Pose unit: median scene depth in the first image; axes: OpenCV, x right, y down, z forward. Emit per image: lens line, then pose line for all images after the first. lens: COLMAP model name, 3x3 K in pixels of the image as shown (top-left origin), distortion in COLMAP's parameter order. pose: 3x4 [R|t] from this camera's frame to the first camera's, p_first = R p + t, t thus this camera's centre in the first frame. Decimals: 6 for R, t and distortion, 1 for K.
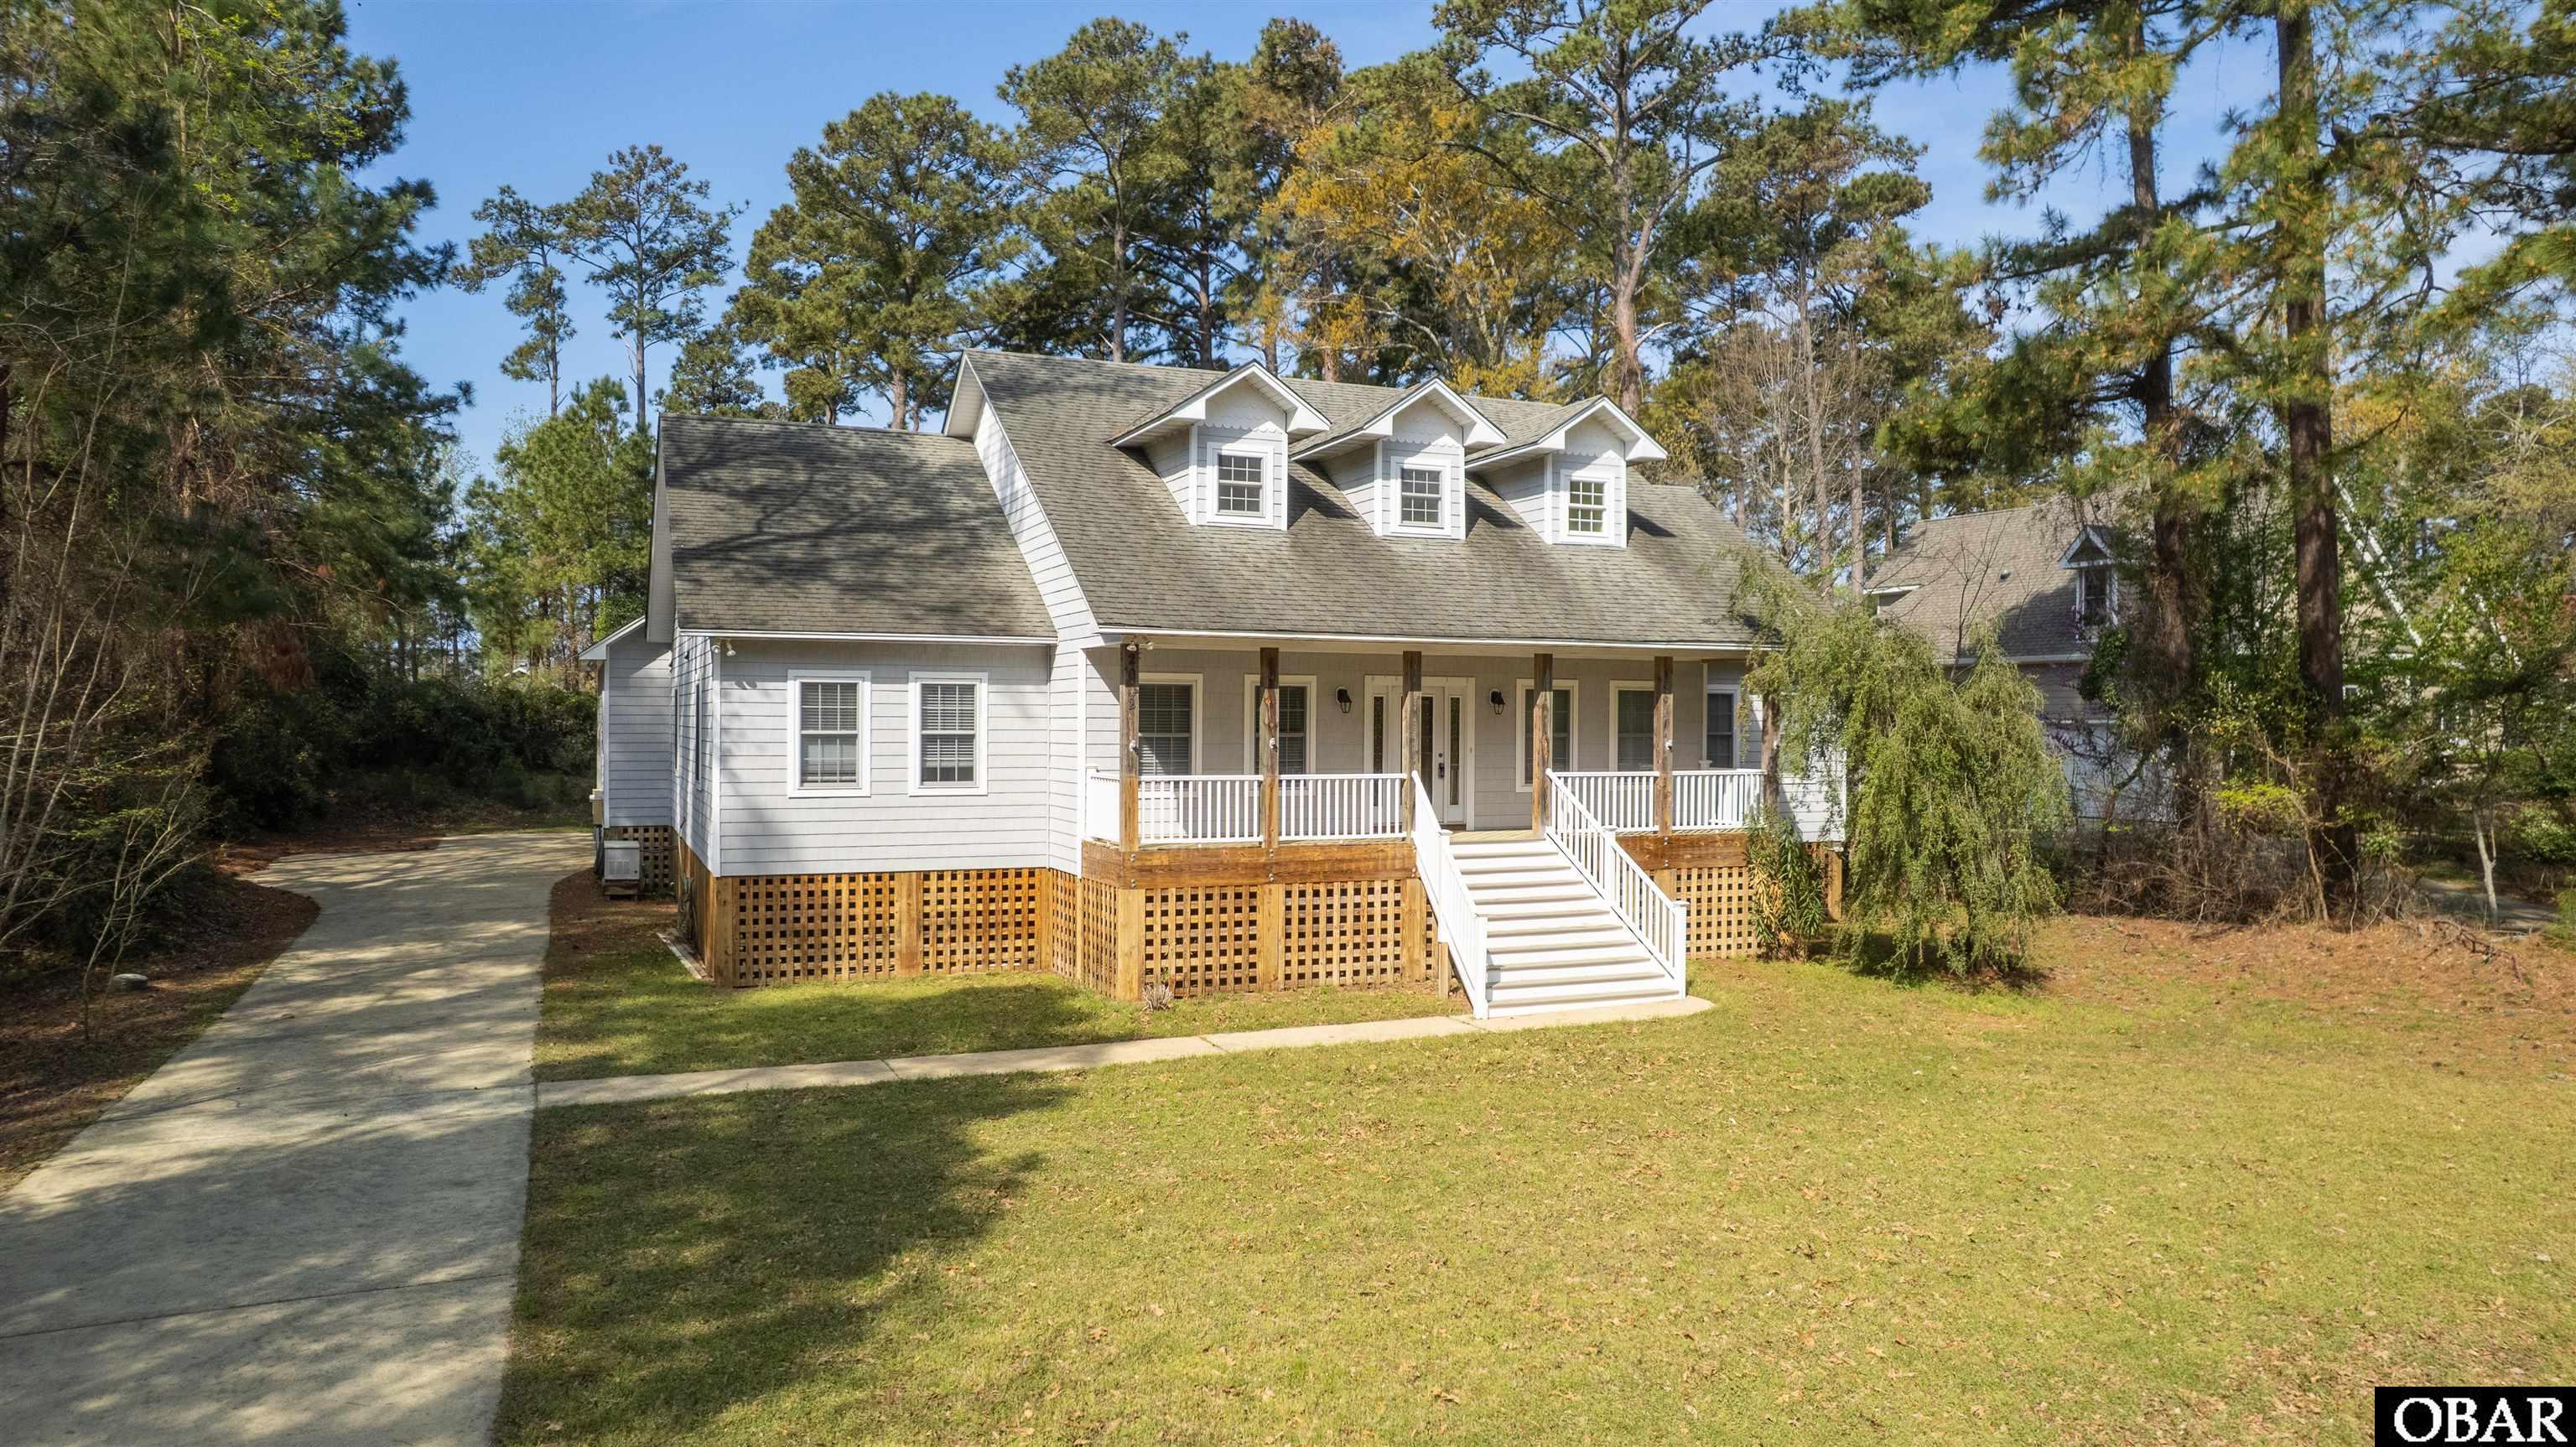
lens RADIAL K [[1630.4, 0, 1278.3], [0, 1630.4, 775.2], [0, 0, 1]] dist [-0.031123, 0.023255]
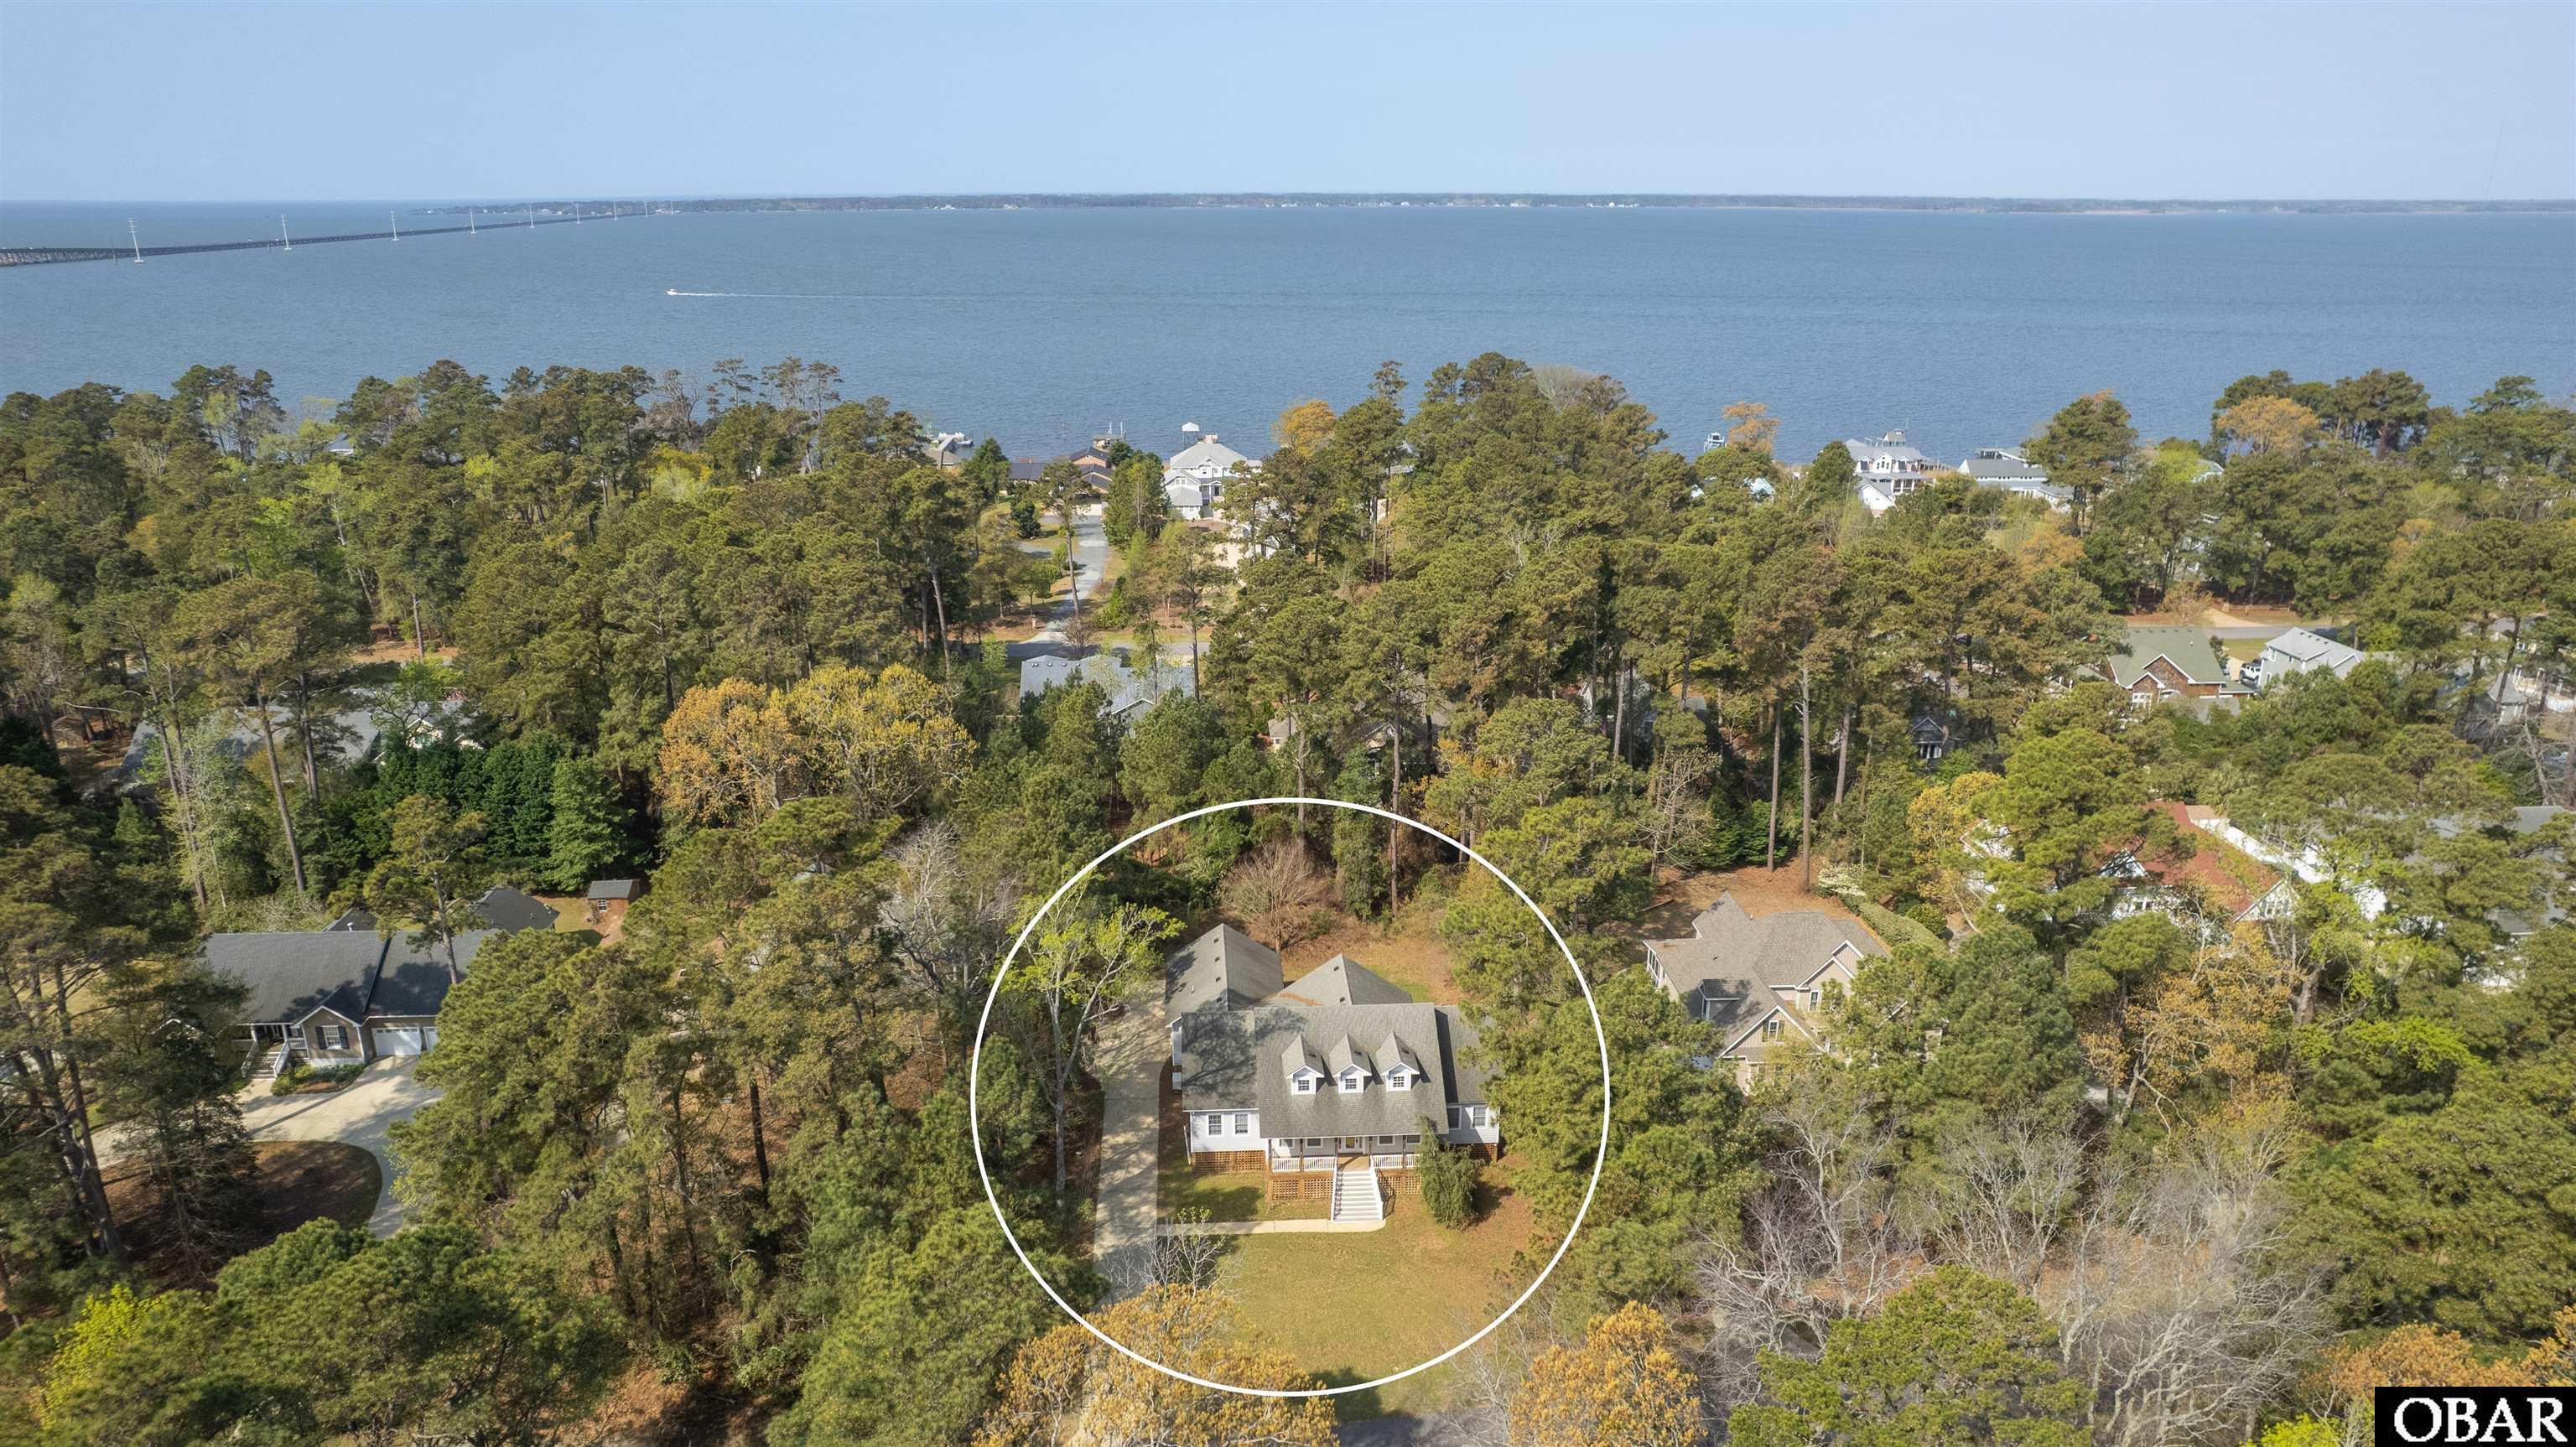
lens RADIAL K [[1671.2, 0, 1288.0], [0, 1671.2, 723.5], [0, 0, 1]] dist [-0.075399, 0.059736]
pose [[0.939507, 0.094651, -0.329193, 1.312240], [-0.001759, 0.962384, 0.271688, -2.325885], [0.342525, -0.254674, 0.904333, -2.791448]]
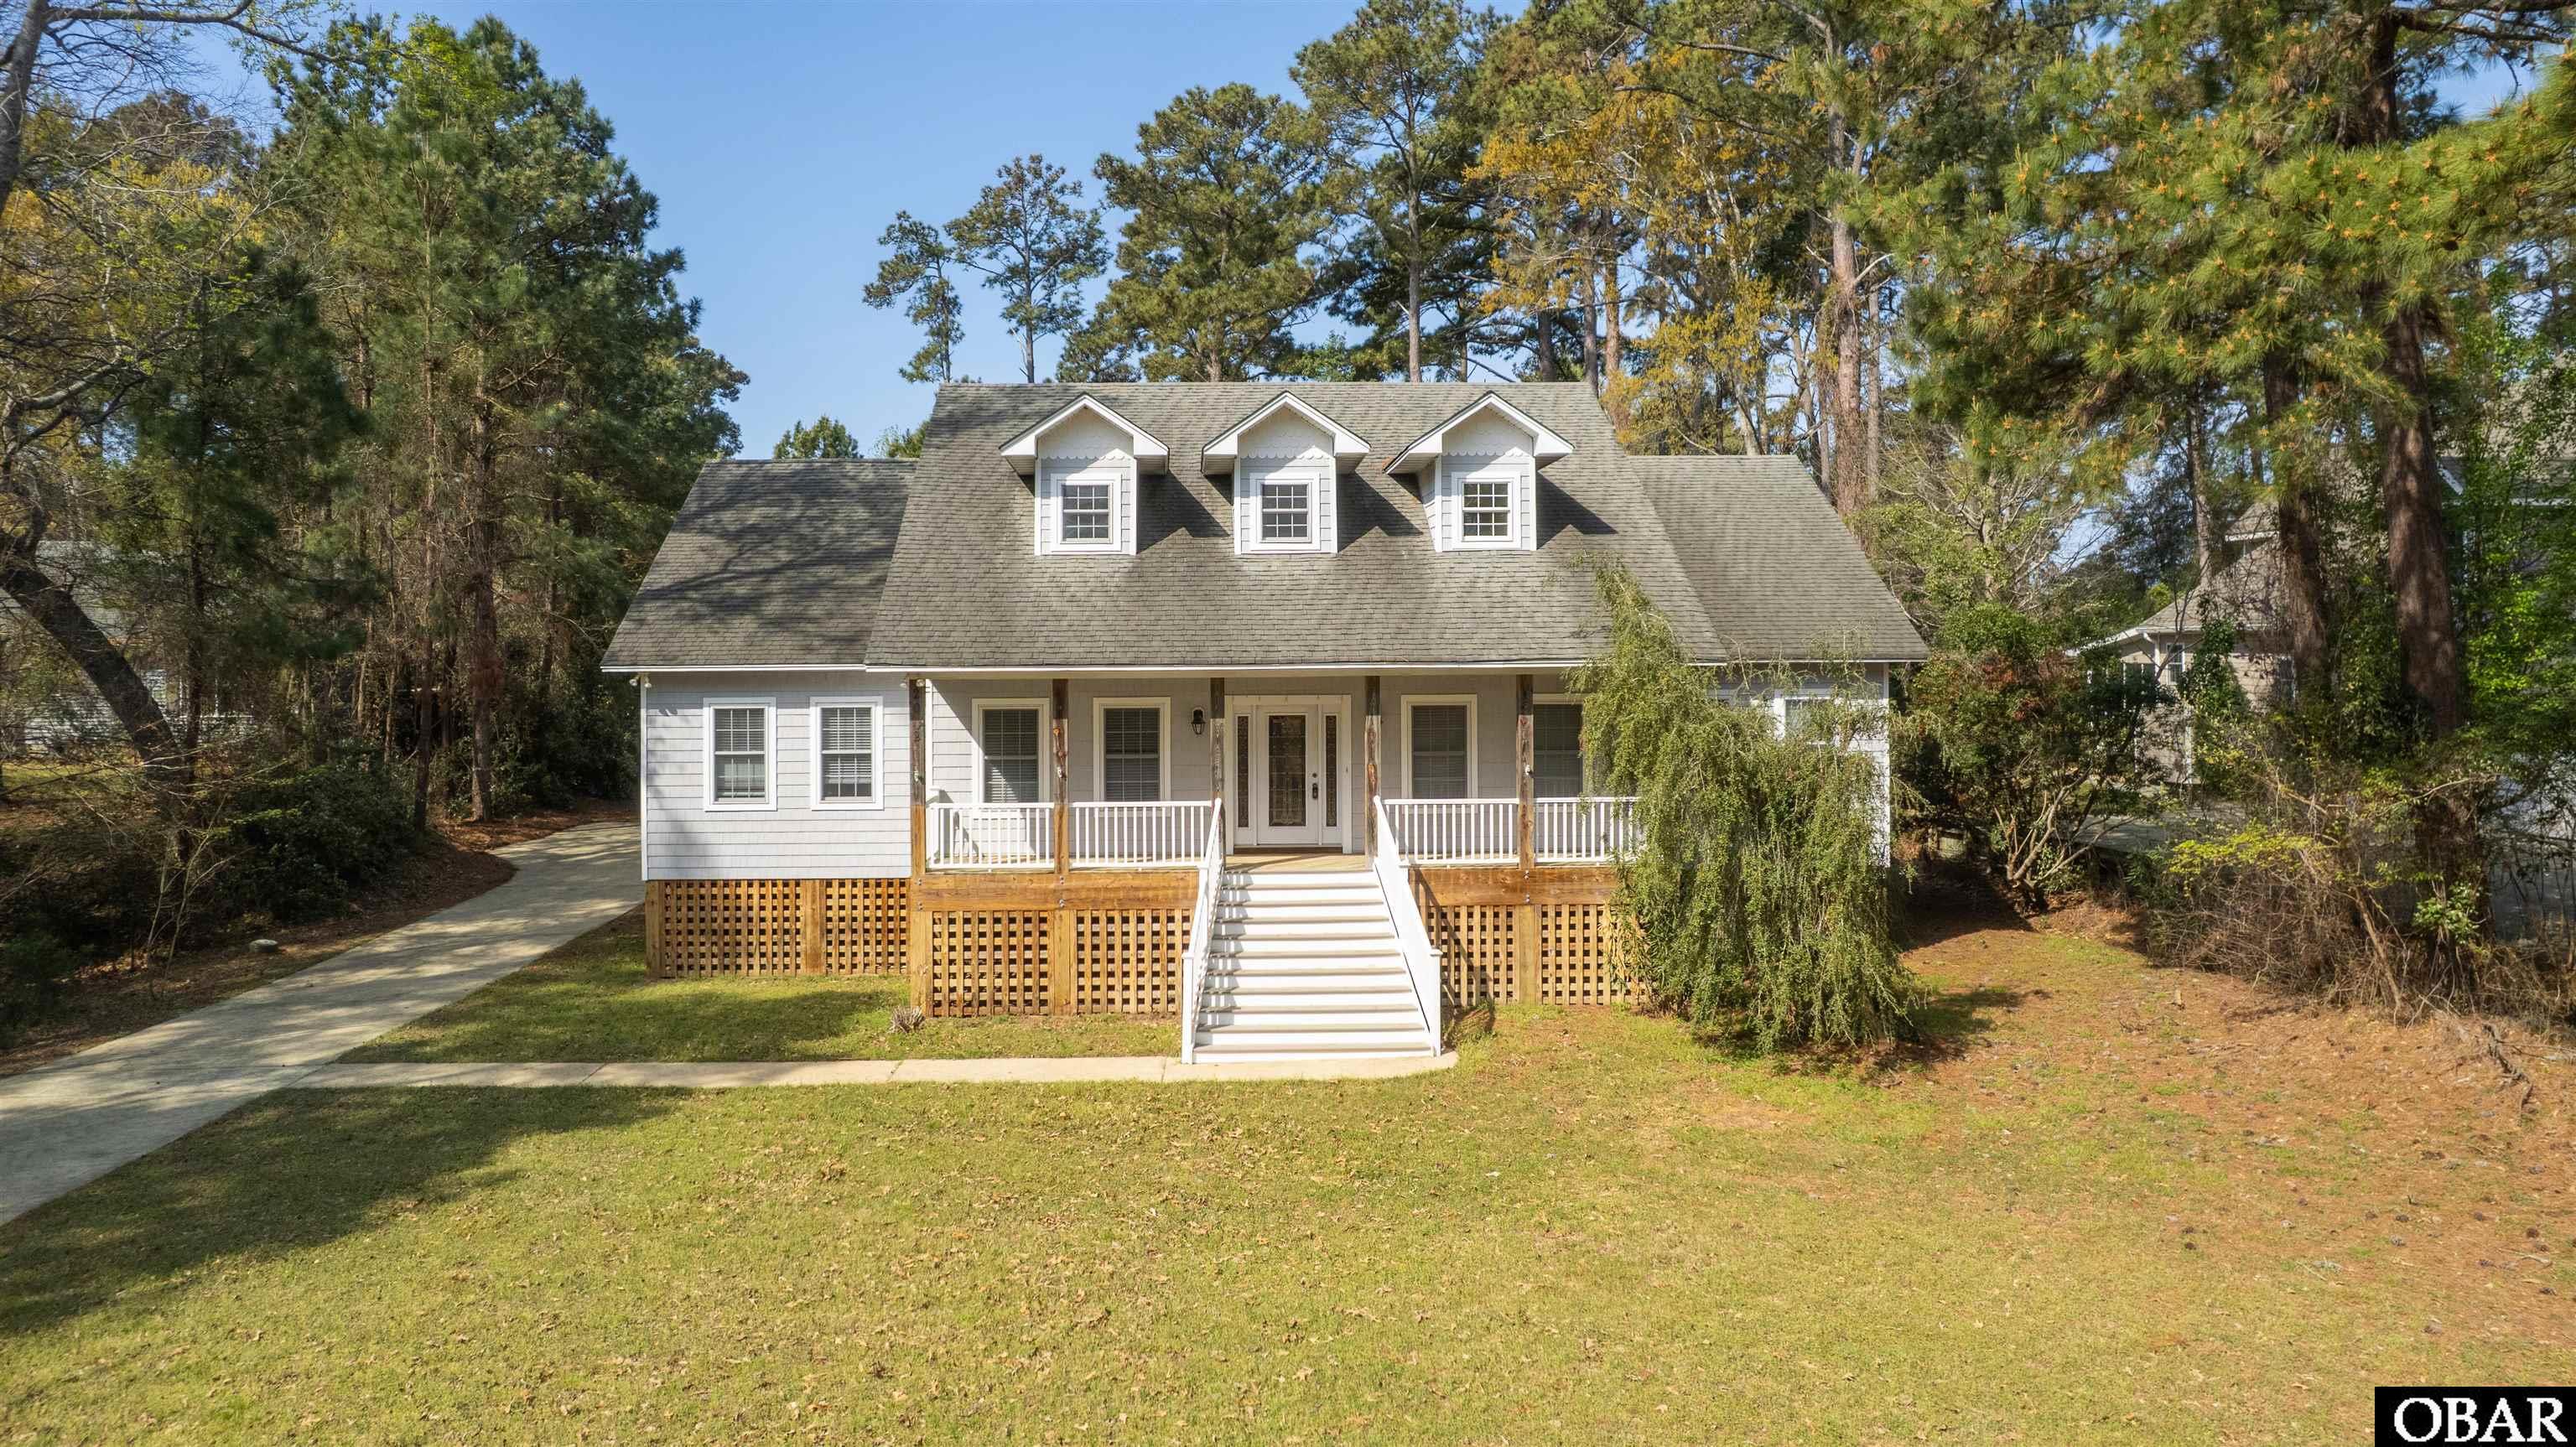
lens RADIAL K [[1669.2, 0, 1226.8], [0, 1669.2, 677.8], [0, 0, 1]] dist [-0.044725, 0.053877]
pose [[0.928928, -0.007141, -0.370192, 0.450435], [-0.000131, 0.999808, -0.019613, -0.054722], [0.370261, 0.018268, 0.928748, 0.060578]]
